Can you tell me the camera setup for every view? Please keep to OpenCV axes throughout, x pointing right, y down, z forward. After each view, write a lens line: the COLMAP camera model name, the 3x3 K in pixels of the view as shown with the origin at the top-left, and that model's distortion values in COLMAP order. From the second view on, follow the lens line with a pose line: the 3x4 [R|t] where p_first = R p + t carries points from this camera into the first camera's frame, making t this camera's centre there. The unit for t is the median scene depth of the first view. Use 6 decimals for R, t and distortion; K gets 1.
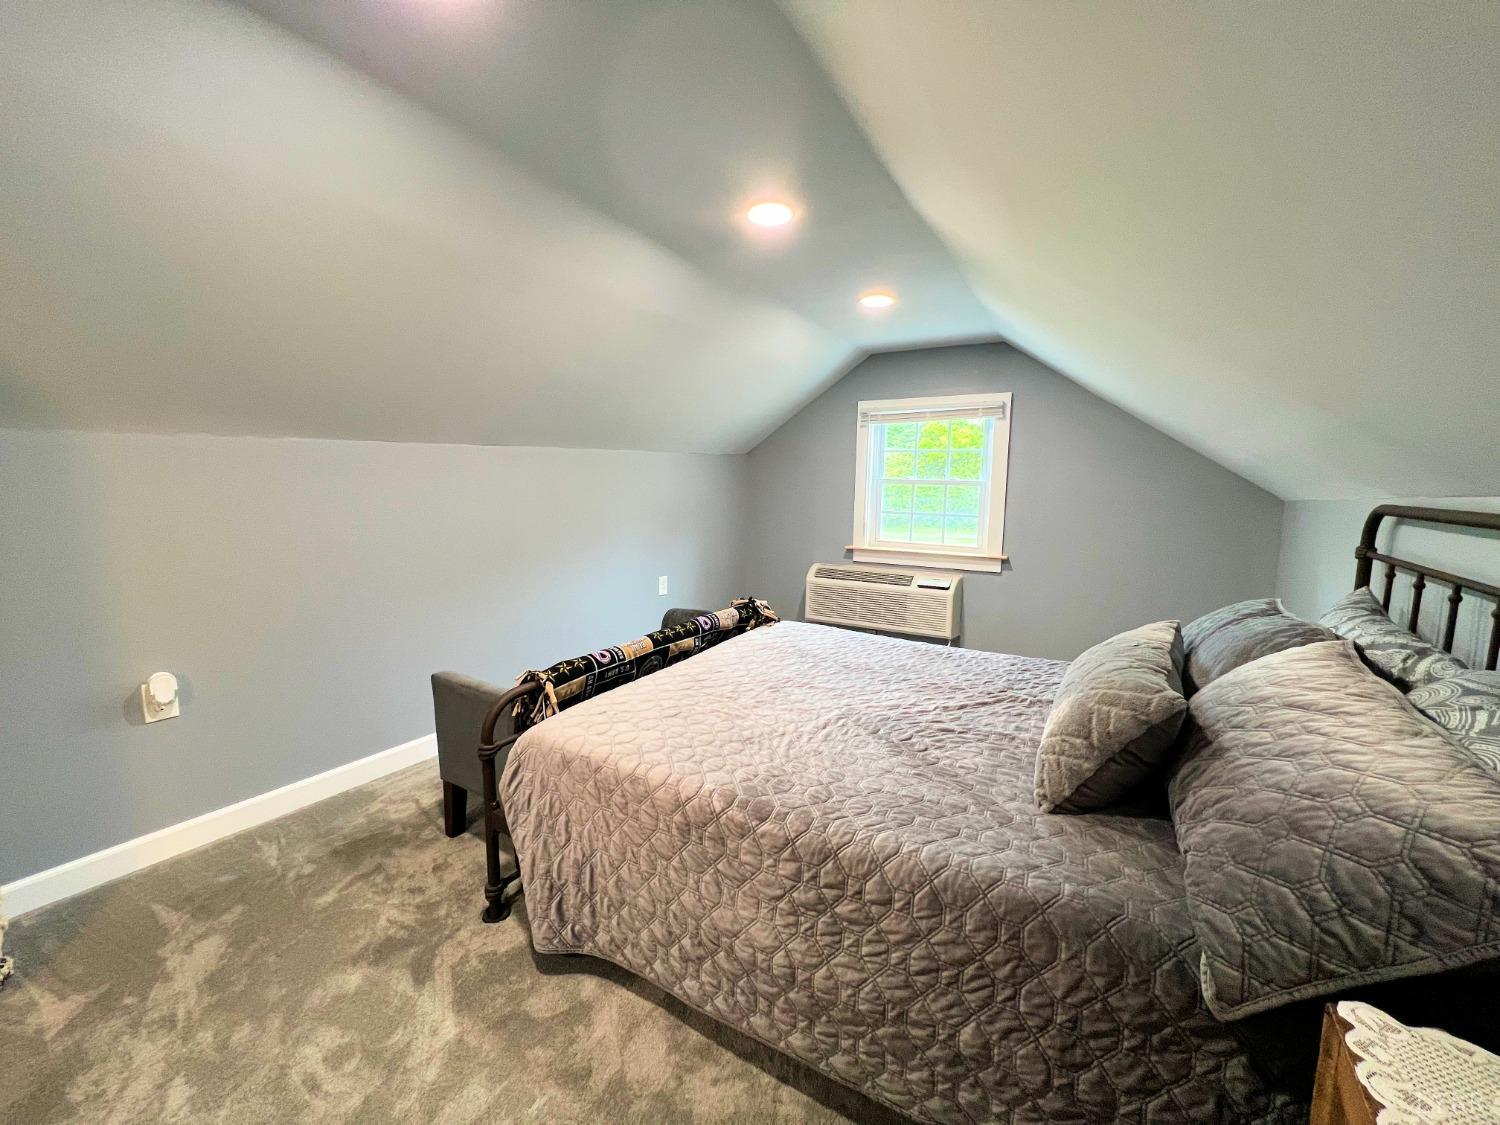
lens RADIAL K [[603.1, 0, 745.4], [0, 603.1, 557.9], [0, 0, 1]] dist [-0.001600, 0.000116]
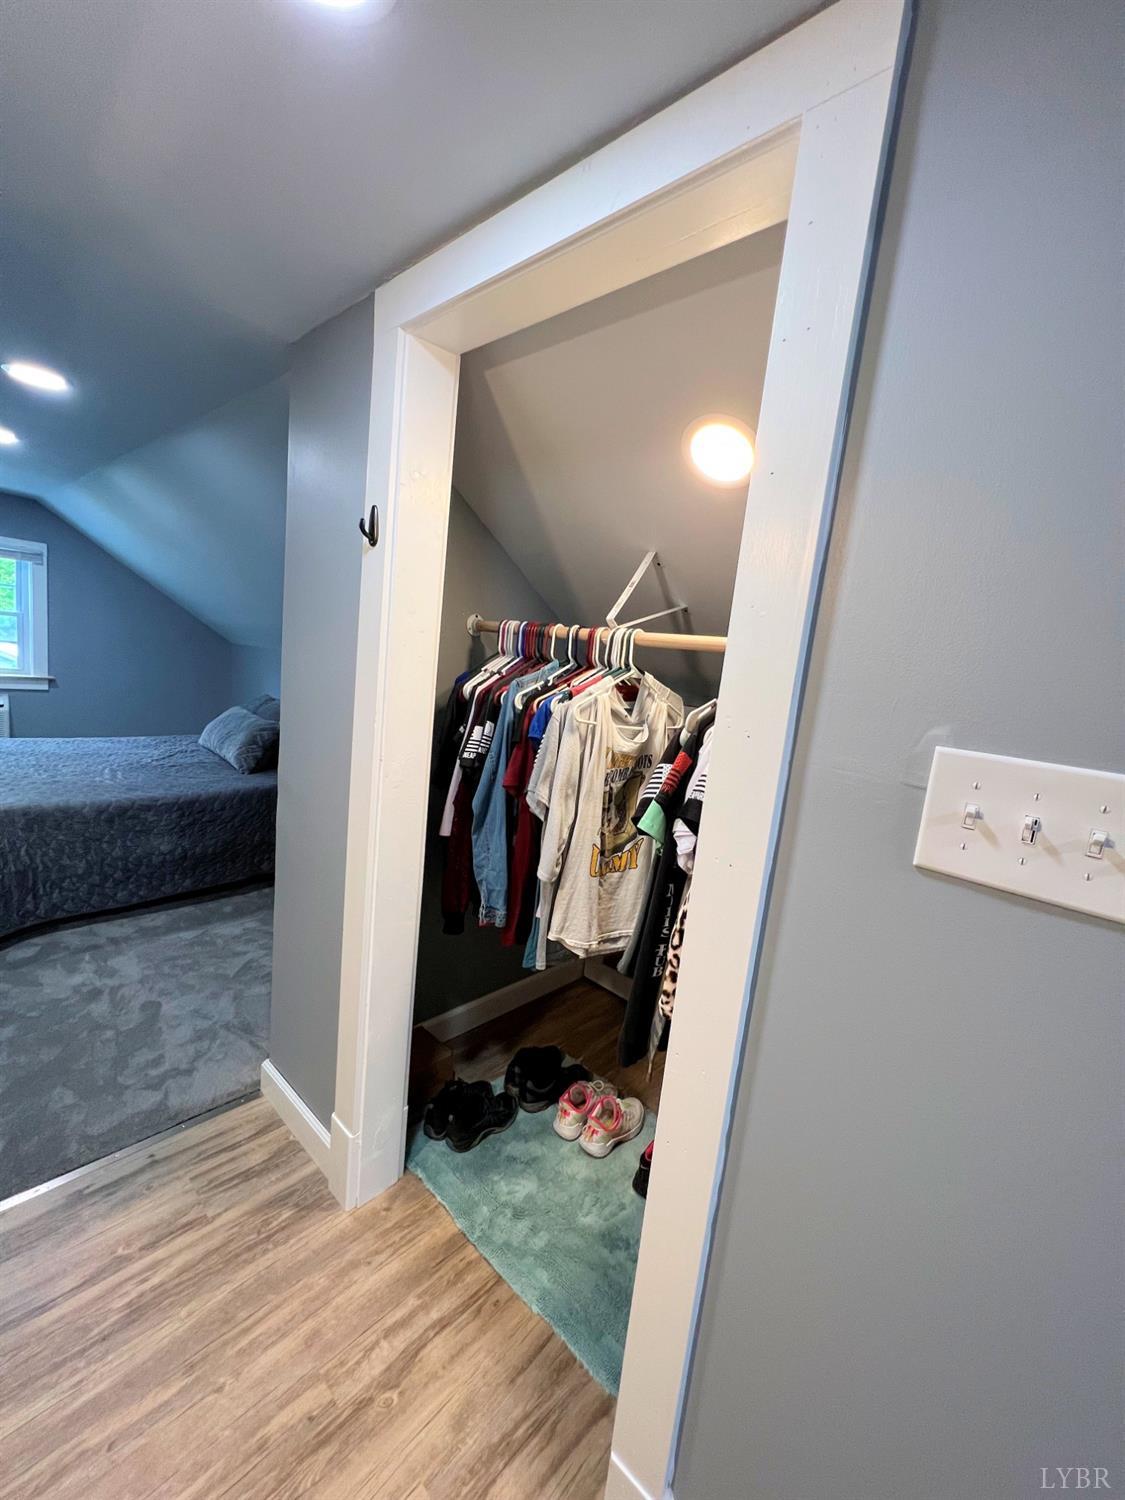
lens RADIAL K [[603.1, 0, 558.7], [0, 603.1, 745.9], [0, 0, 1]] dist [-0.001600, 0.000116]
pose [[0.209406, -0.132029, 0.968874, -1.688630], [0.014035, 0.991146, 0.132030, -0.031989], [-0.977728, -0.014050, 0.209405, -0.854580]]
